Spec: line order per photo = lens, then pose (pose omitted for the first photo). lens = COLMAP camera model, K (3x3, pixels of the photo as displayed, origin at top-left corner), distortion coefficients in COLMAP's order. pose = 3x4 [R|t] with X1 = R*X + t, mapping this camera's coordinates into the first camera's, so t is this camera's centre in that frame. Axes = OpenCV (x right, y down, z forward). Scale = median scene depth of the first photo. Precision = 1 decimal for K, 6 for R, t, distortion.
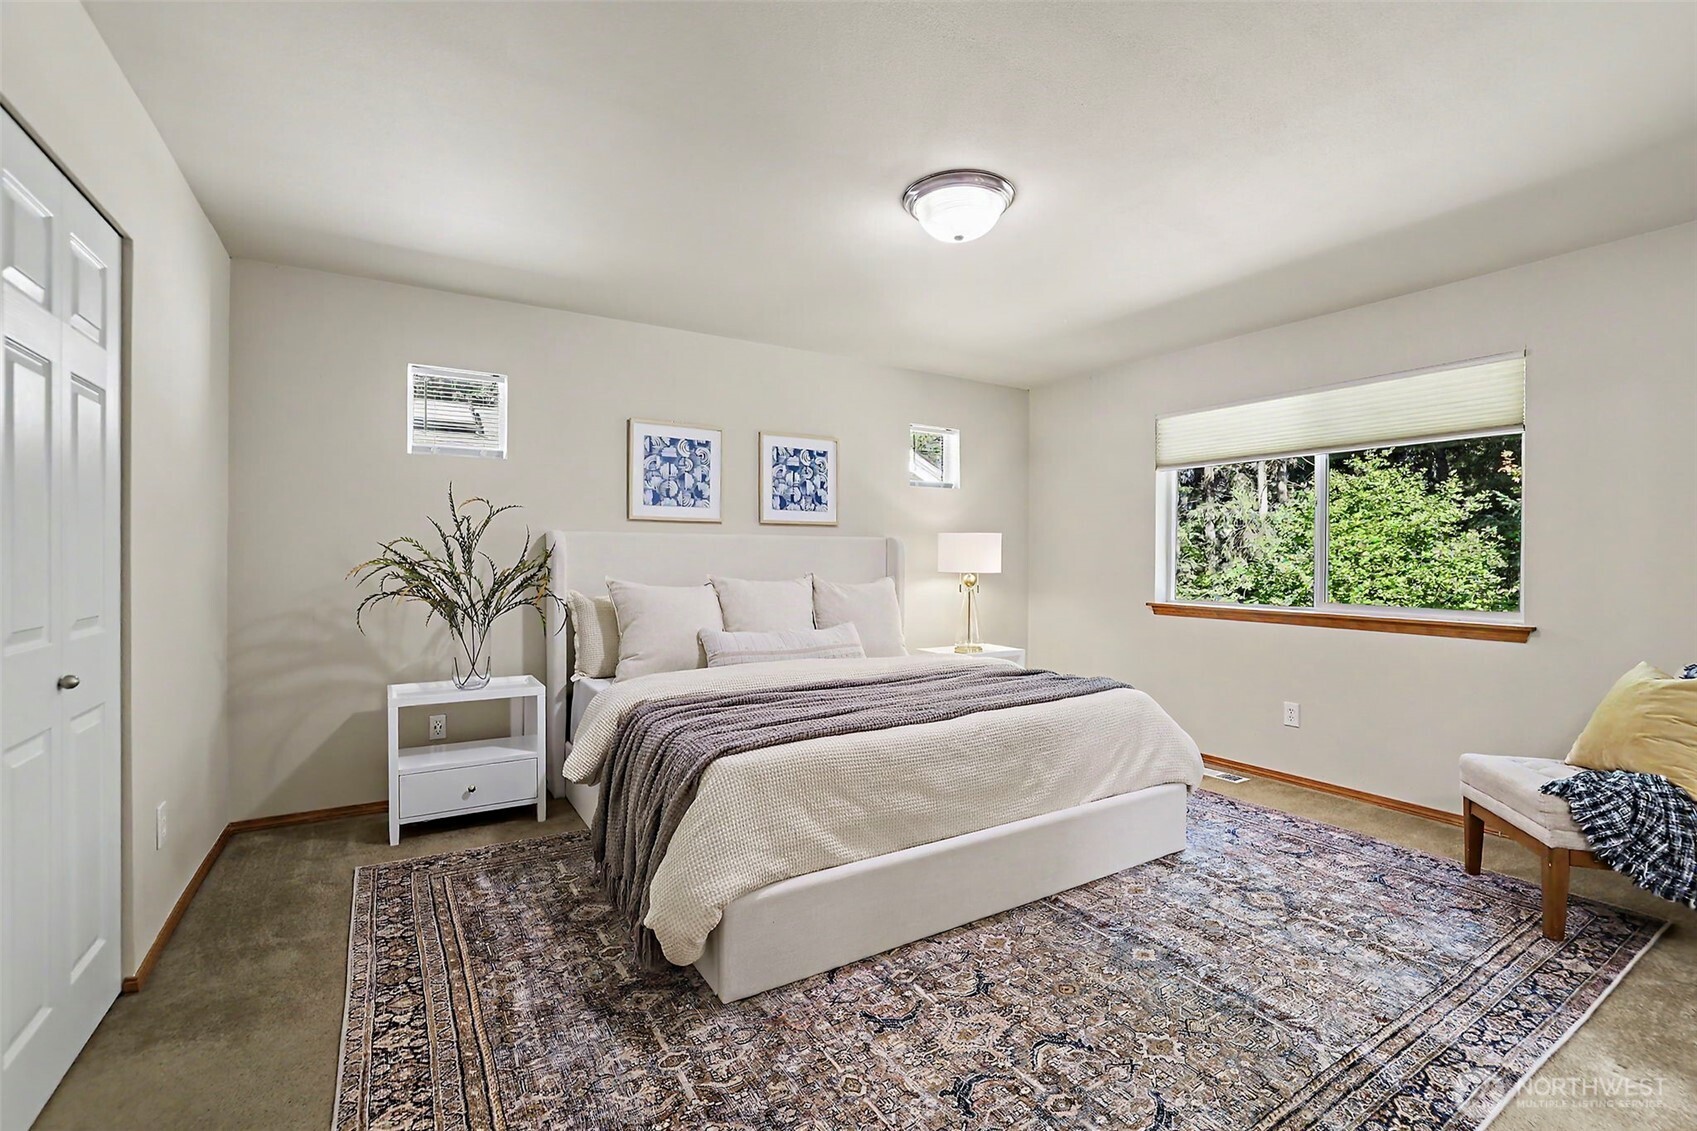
lens RADIAL K [[740.3, 0, 847.6], [0, 740.3, 570.7], [0, 0, 1]] dist [-0.022066, 0.006238]
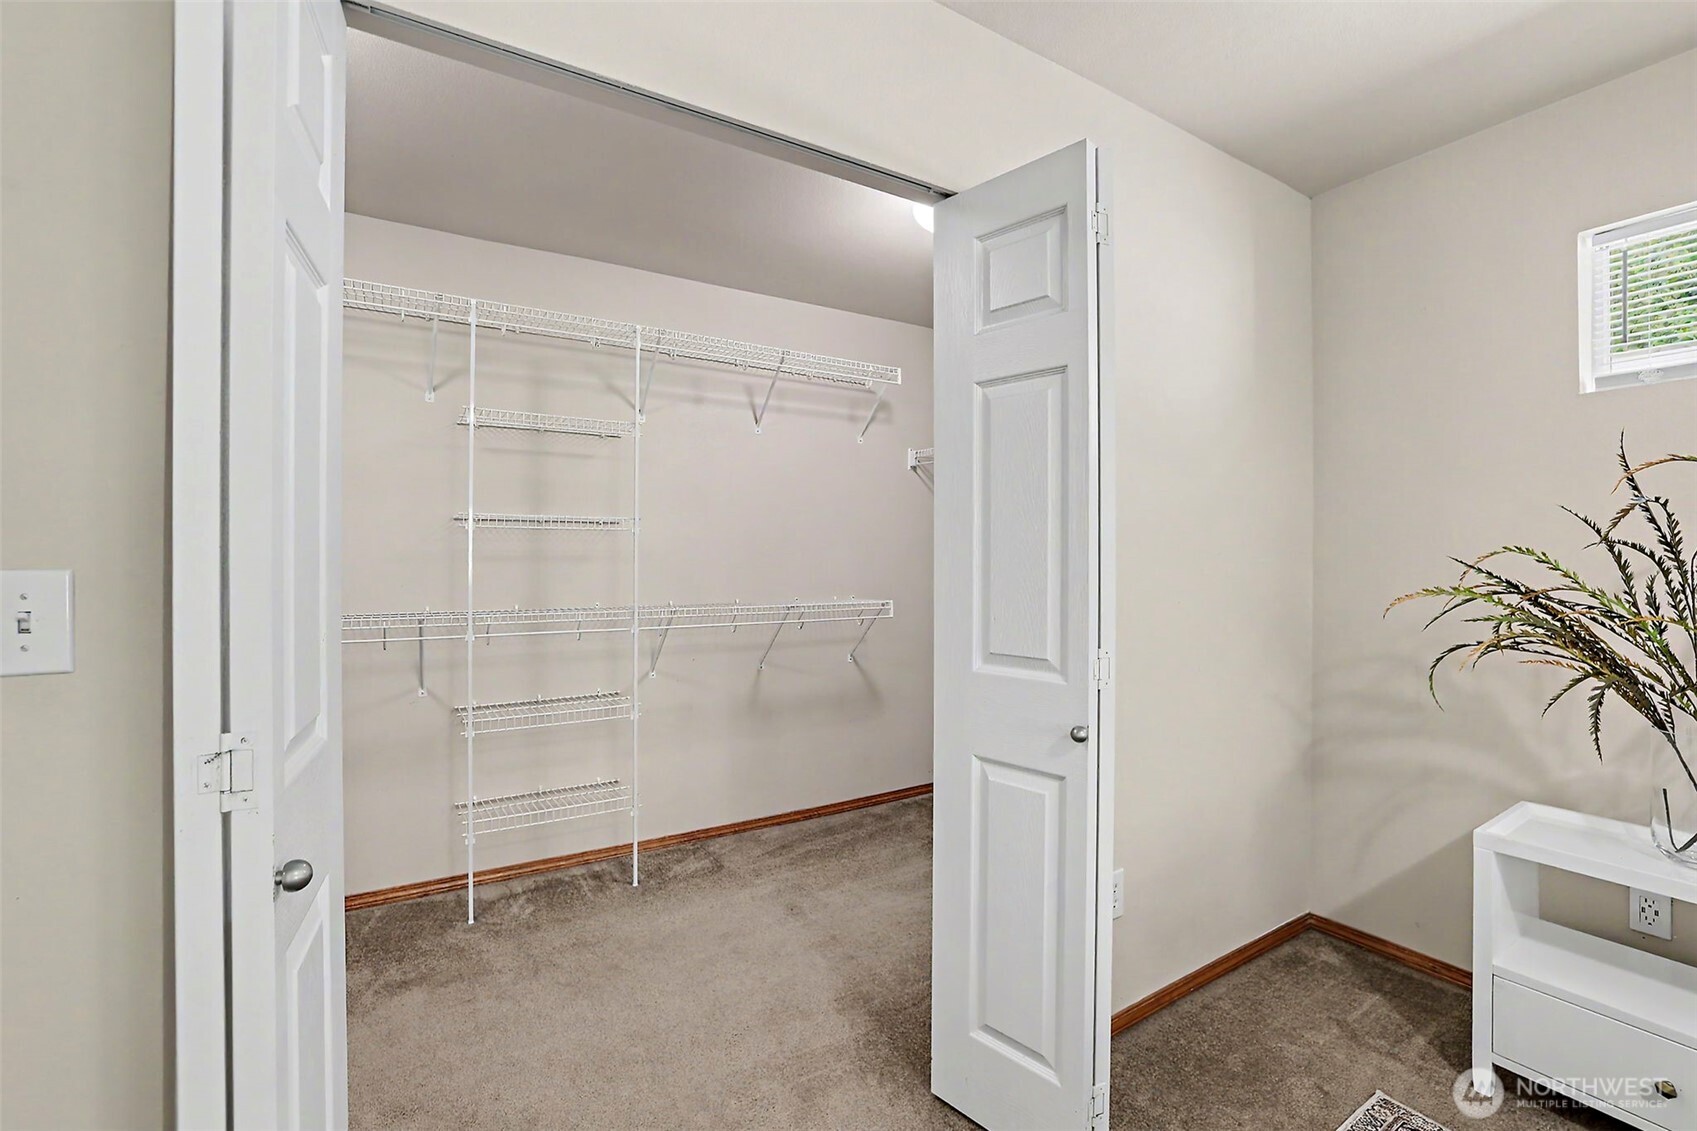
lens RADIAL K [[740.3, 0, 853.0], [0, 740.3, 558.2], [0, 0, 1]] dist [-0.022066, 0.006238]
pose [[0.016679, 0.000044, -0.999861, -0.064036], [-0.017118, 0.999853, -0.000242, -0.027928], [0.999714, 0.017119, 0.016677, 0.484420]]
